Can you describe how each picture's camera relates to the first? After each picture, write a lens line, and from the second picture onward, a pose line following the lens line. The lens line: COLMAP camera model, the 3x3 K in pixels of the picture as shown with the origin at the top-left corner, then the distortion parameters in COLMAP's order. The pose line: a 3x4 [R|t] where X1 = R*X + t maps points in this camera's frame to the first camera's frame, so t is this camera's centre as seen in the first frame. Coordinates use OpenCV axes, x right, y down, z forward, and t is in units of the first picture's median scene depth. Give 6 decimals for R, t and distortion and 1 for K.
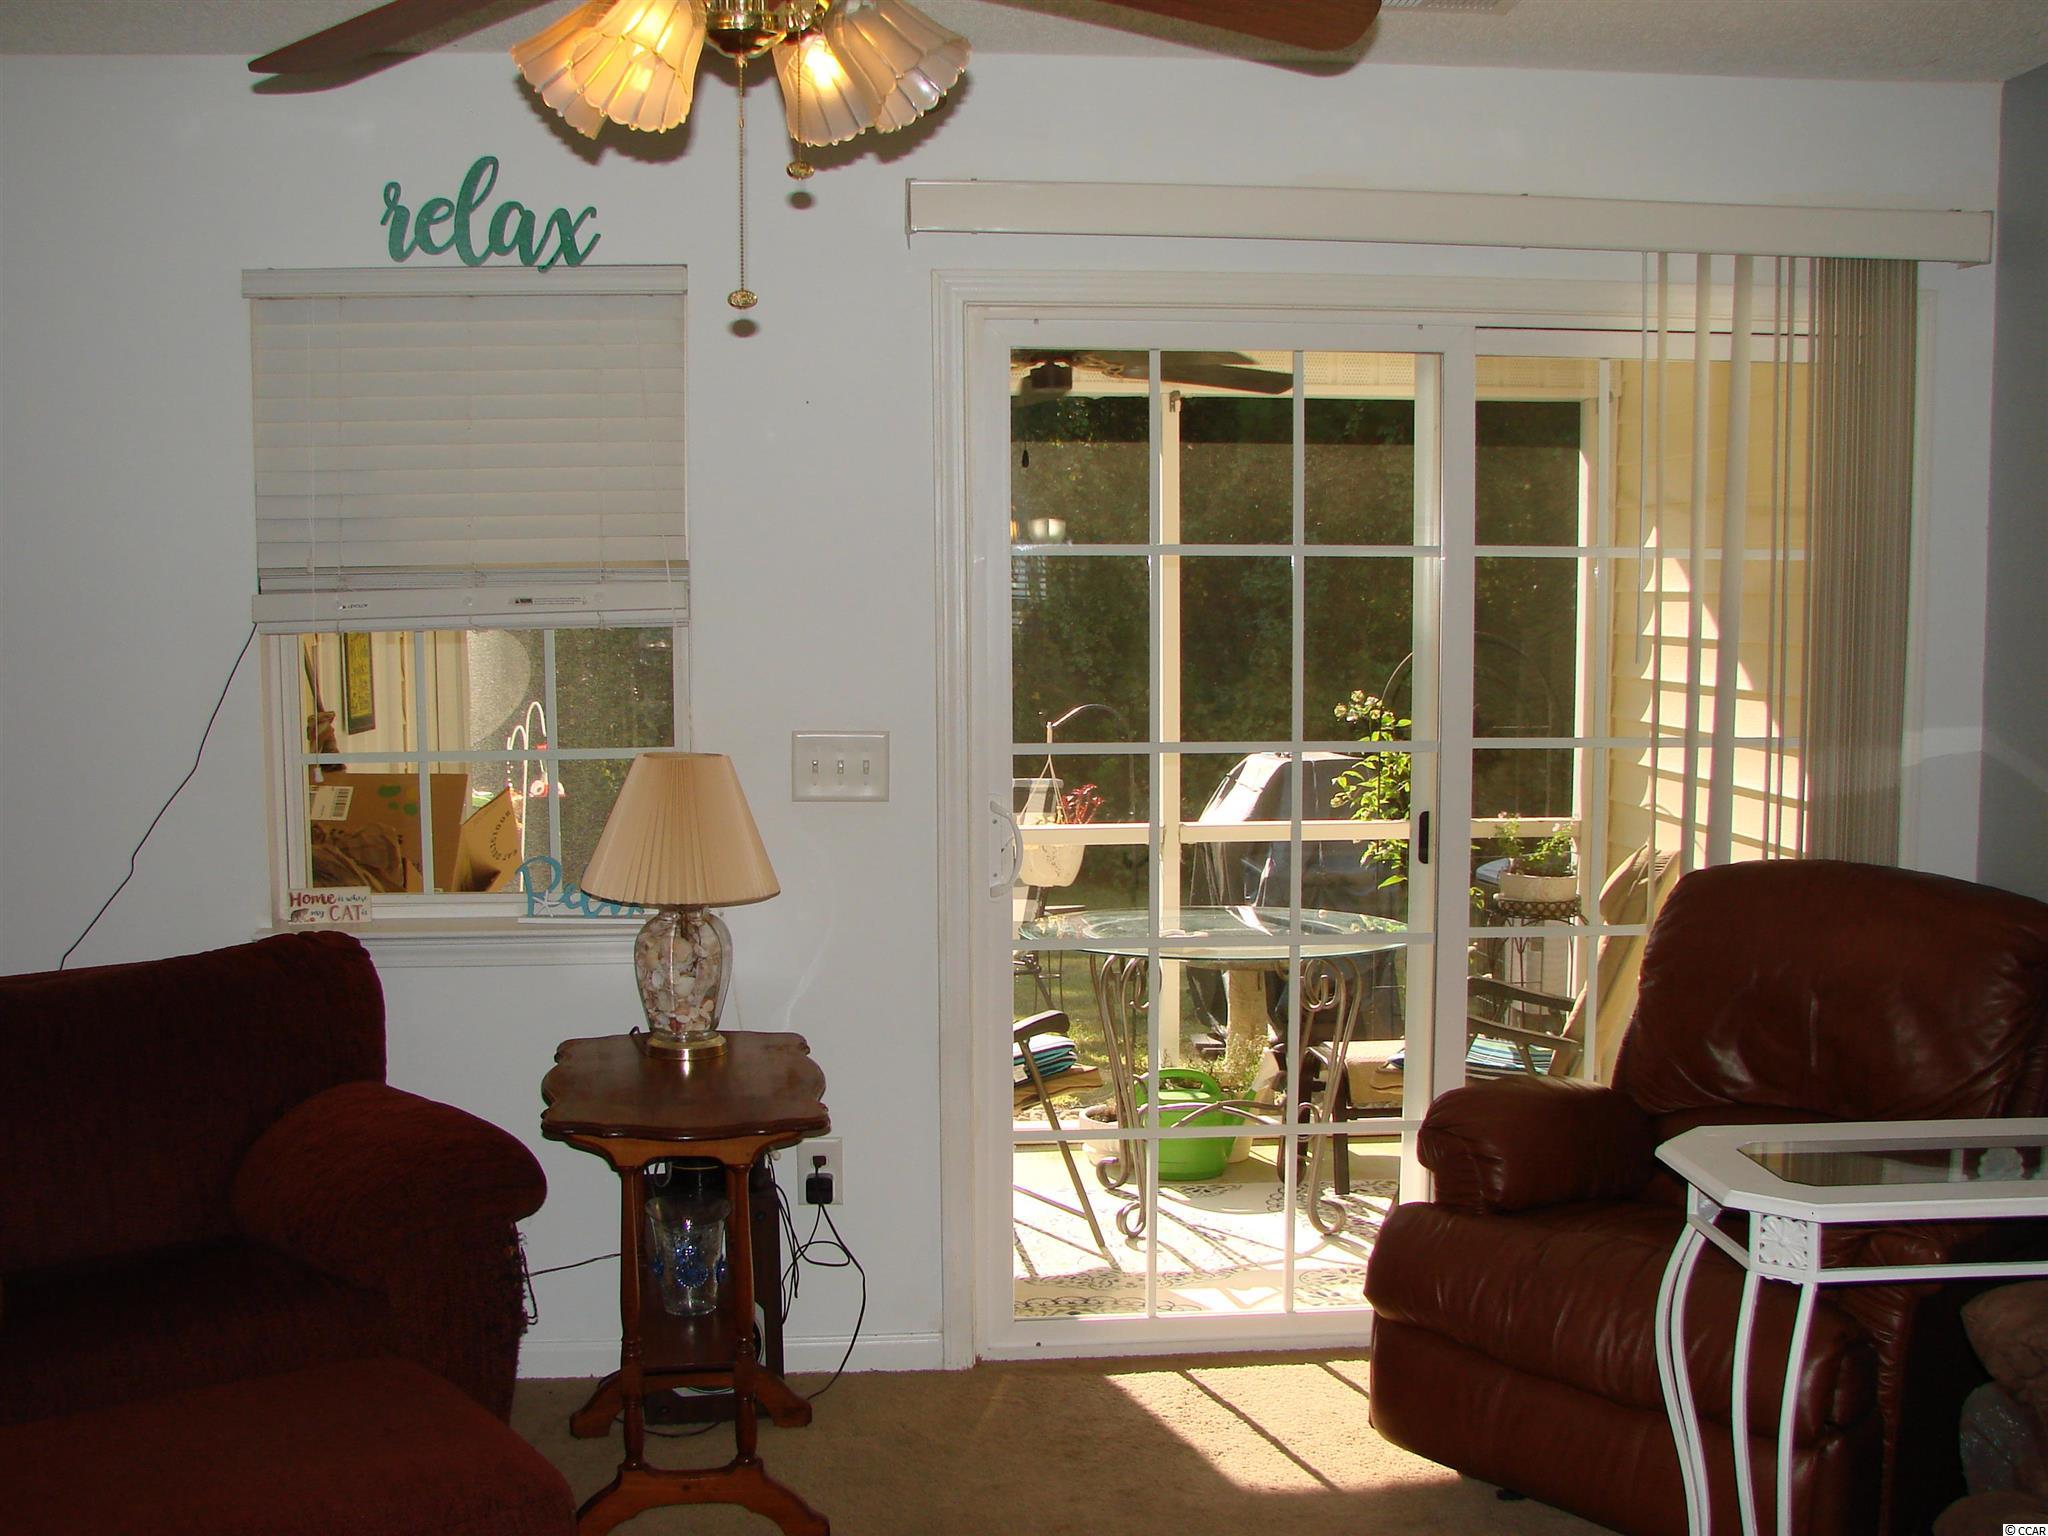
lens RADIAL K [[2209.9, 0, 1021.5], [0, 2209.9, 825.0], [0, 0, 1]] dist [-0.219738, 0.269675]
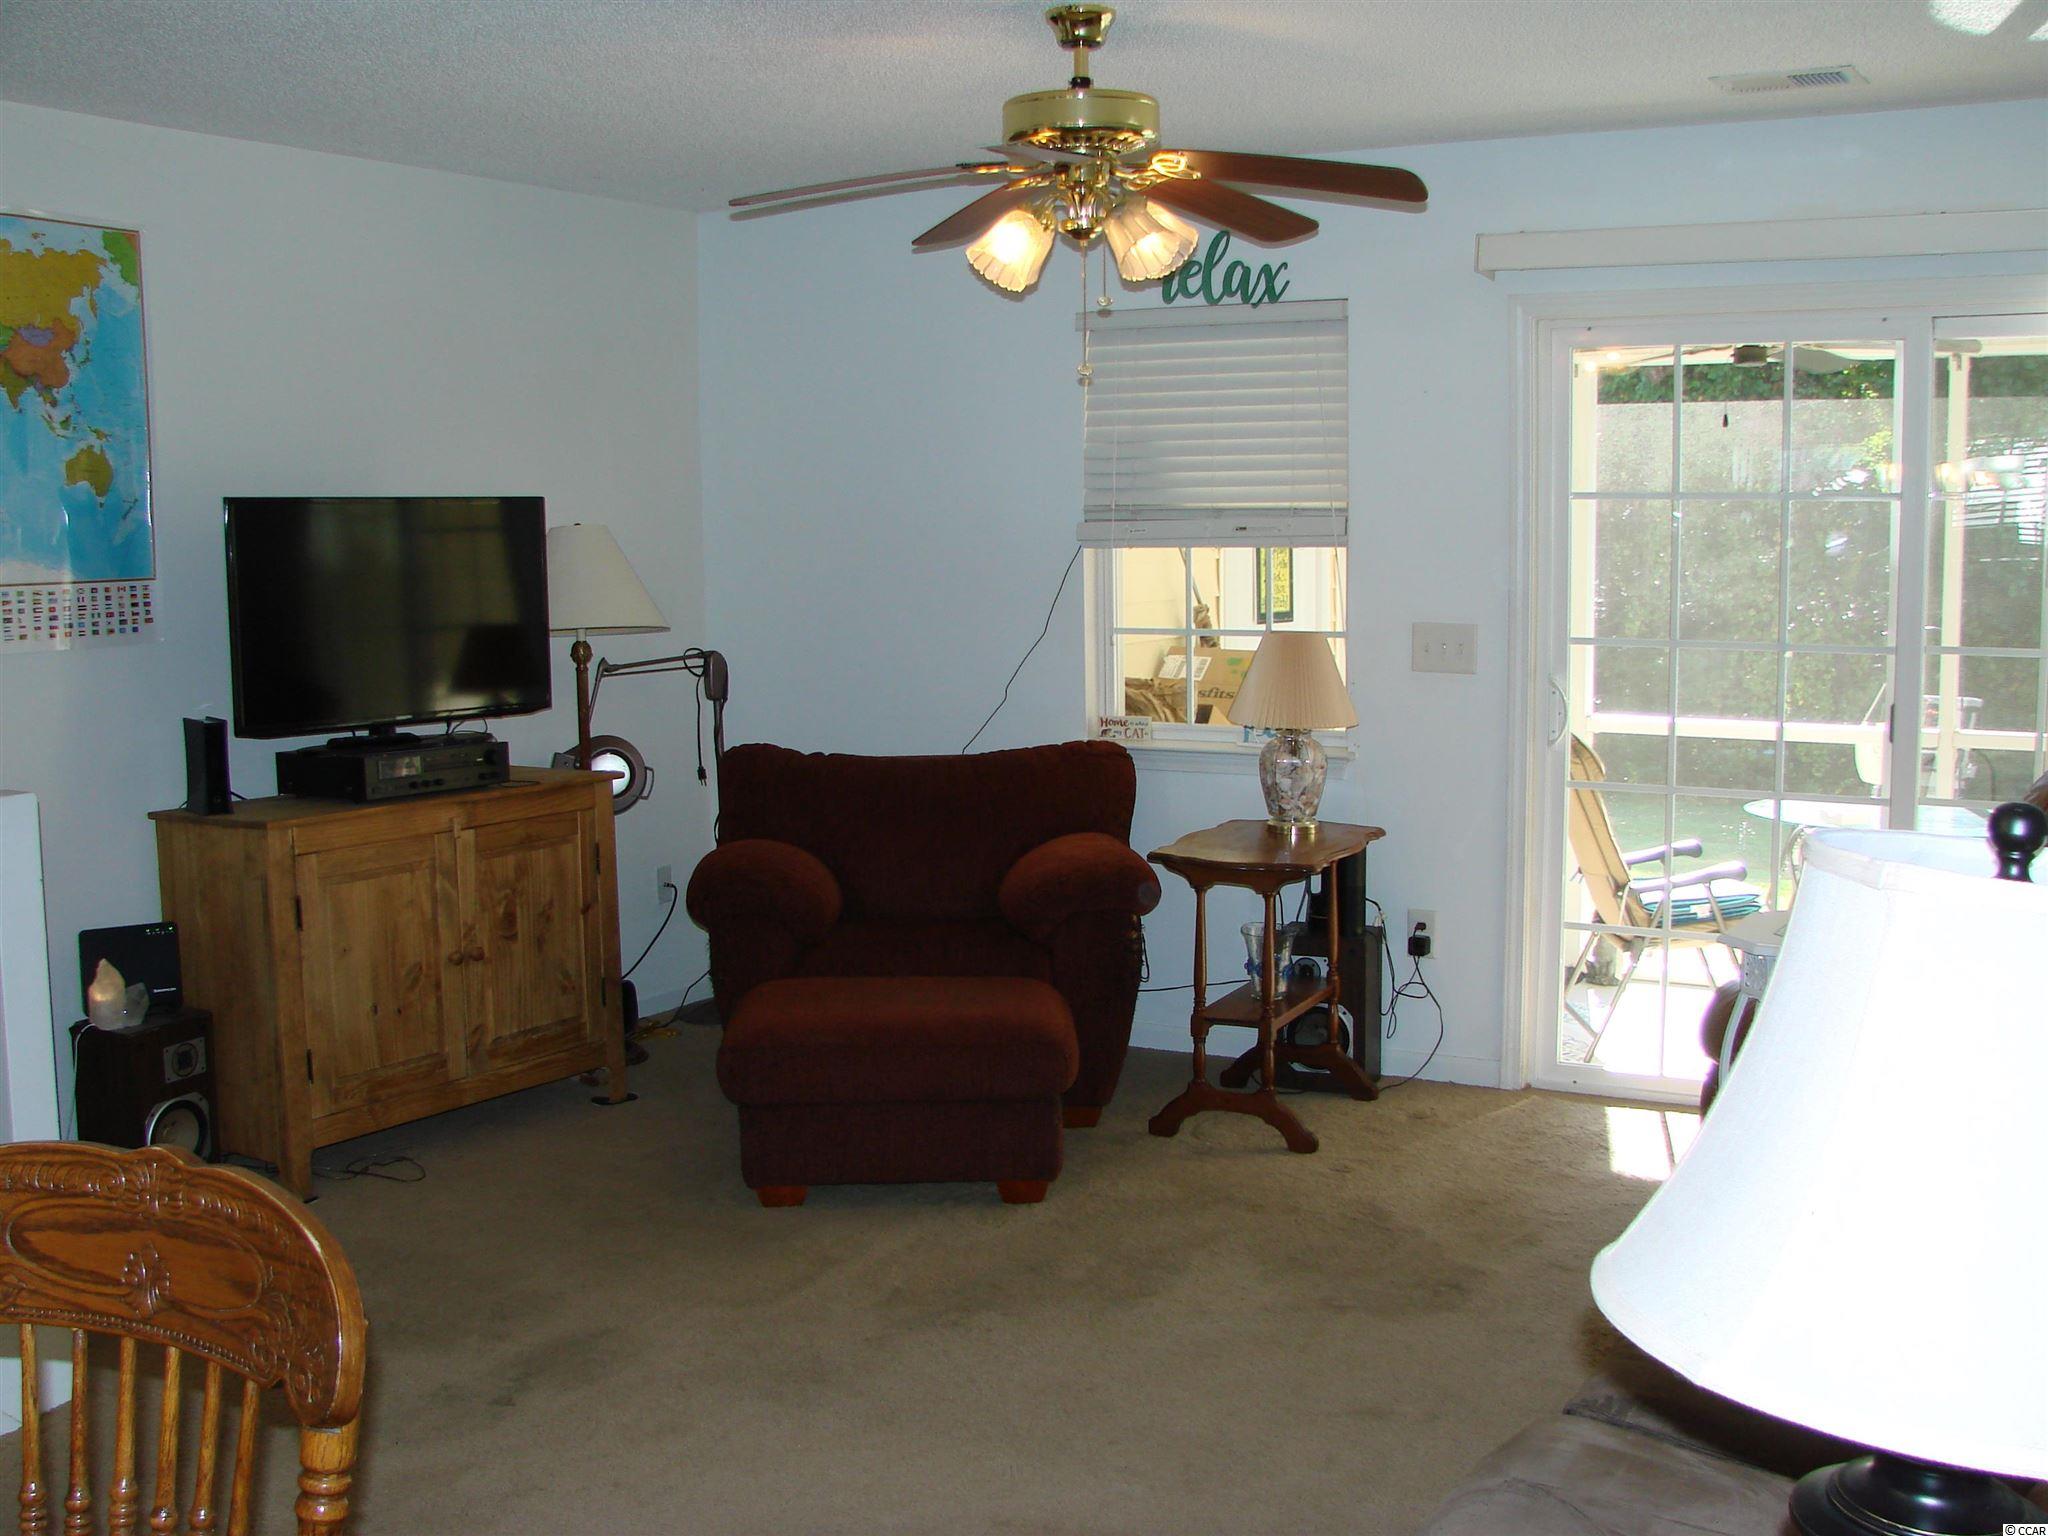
lens RADIAL K [[2185.6, 0, 1023.4], [0, 2185.6, 814.8], [0, 0, 1]] dist [-0.149447, -0.019232]
pose [[0.827685, 0.073350, -0.556379, 0.502071], [-0.056195, 0.997271, 0.047879, 0.030324], [0.558373, -0.008363, 0.829548, -0.328533]]
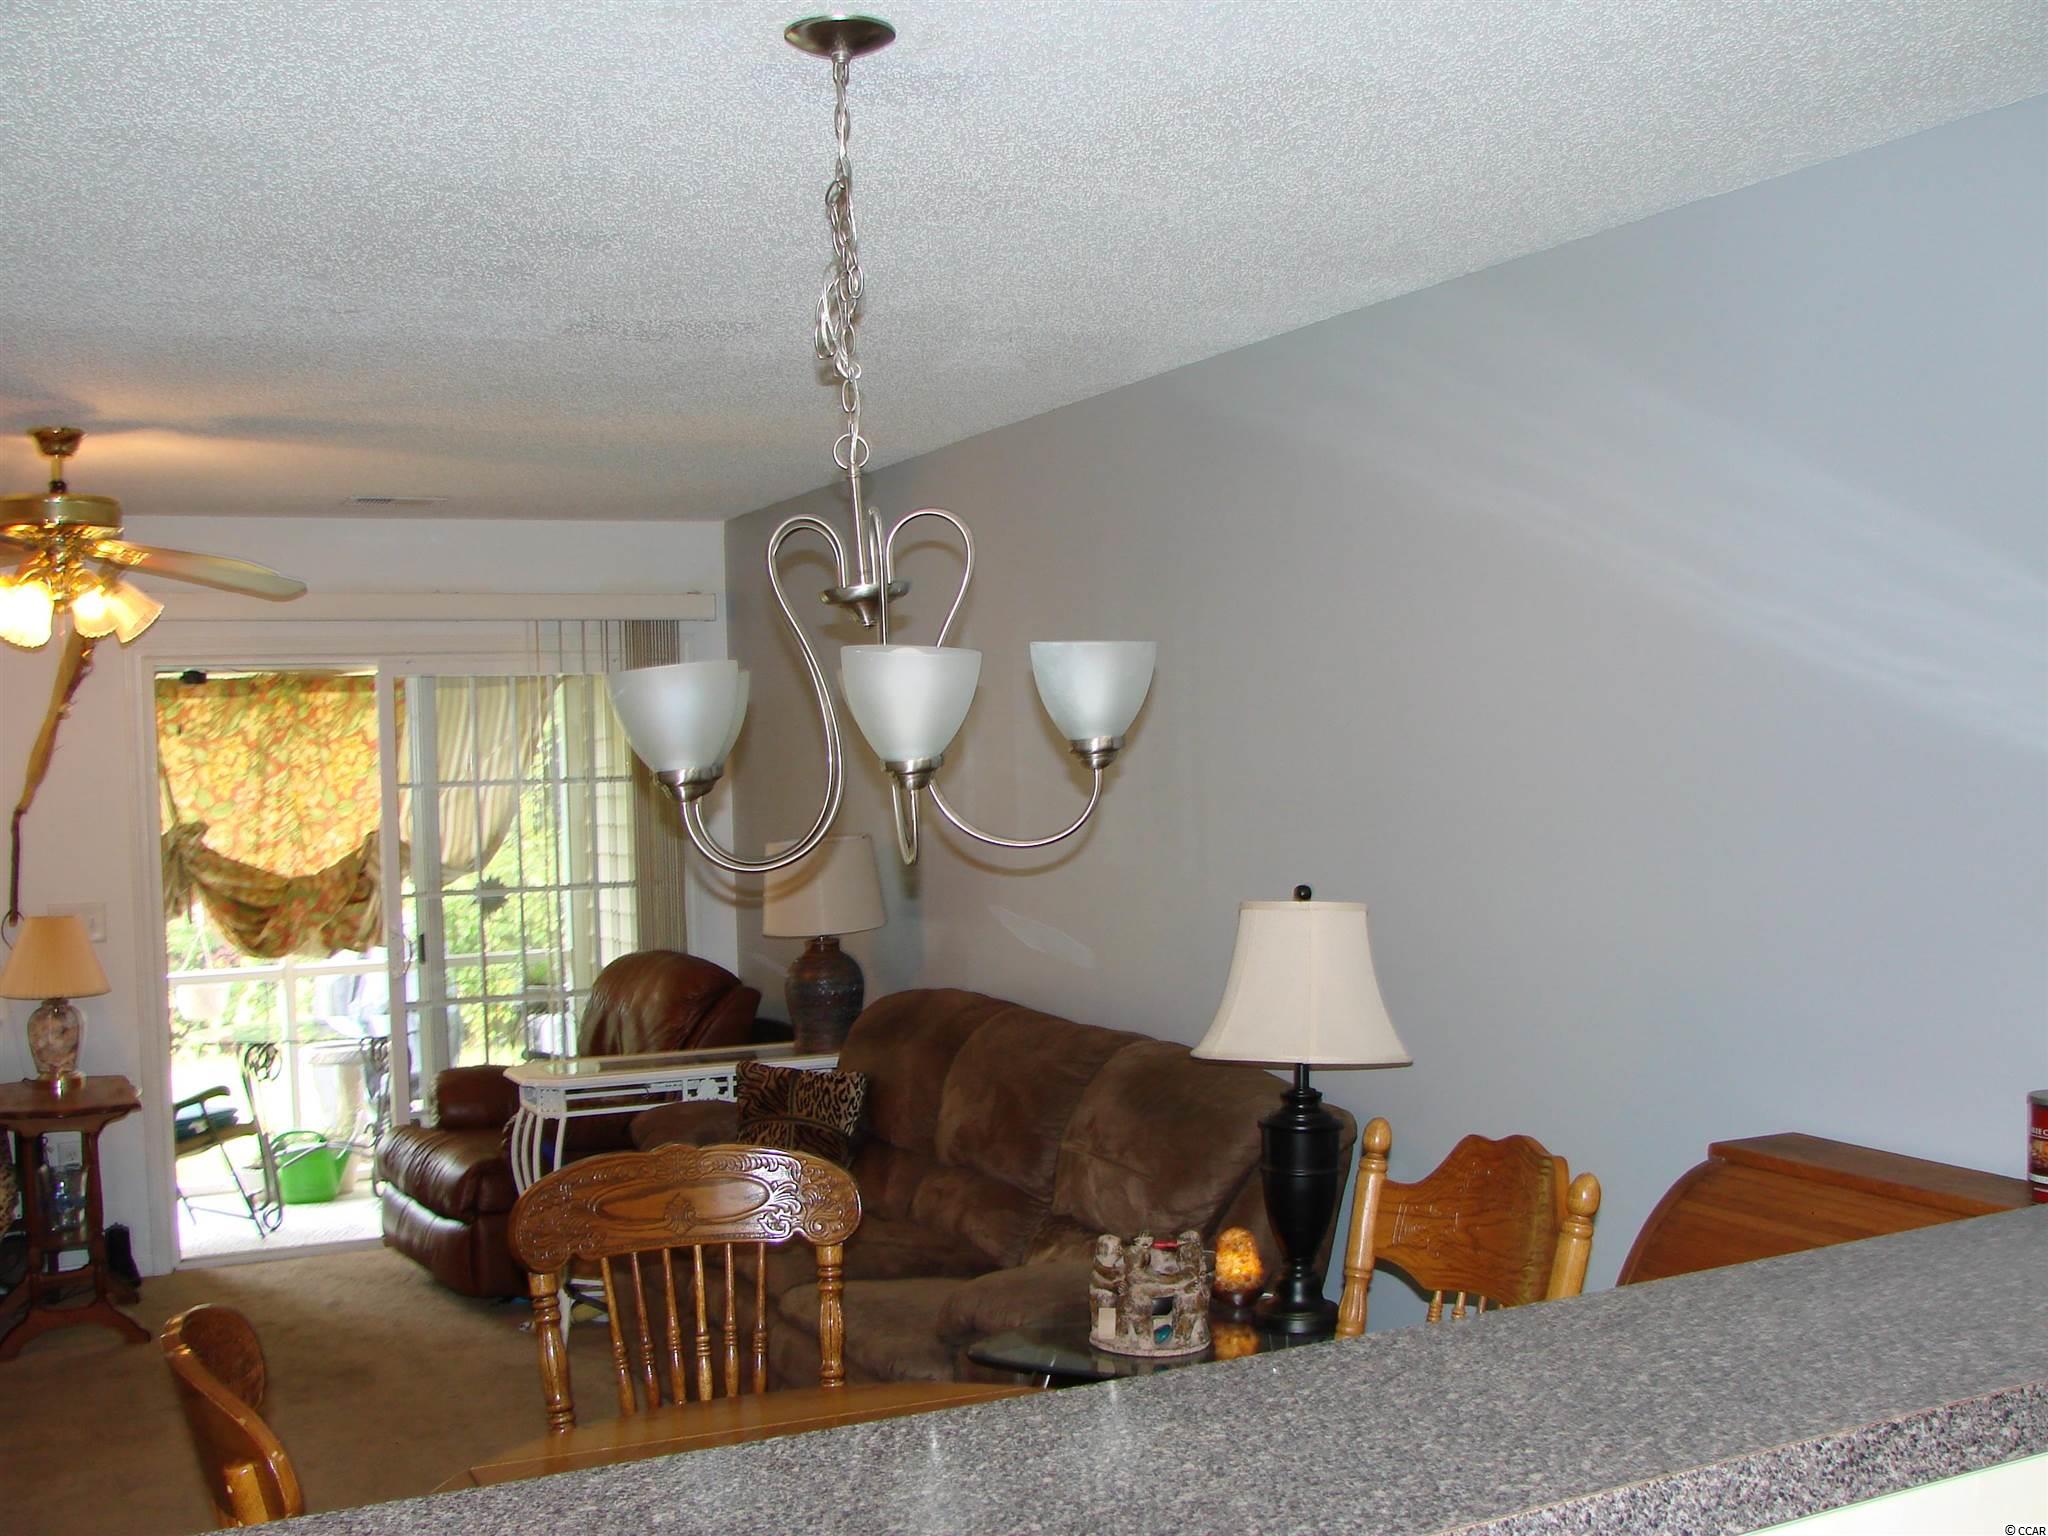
lens RADIAL K [[2219.5, 0, 1018.7], [0, 2219.5, 803.7], [0, 0, 1]] dist [-0.232879, 0.313194]
pose [[0.927677, -0.031787, 0.372028, -0.020022], [0.066840, 0.994413, -0.081705, 0.071558], [-0.367353, 0.100662, 0.924618, -0.884362]]
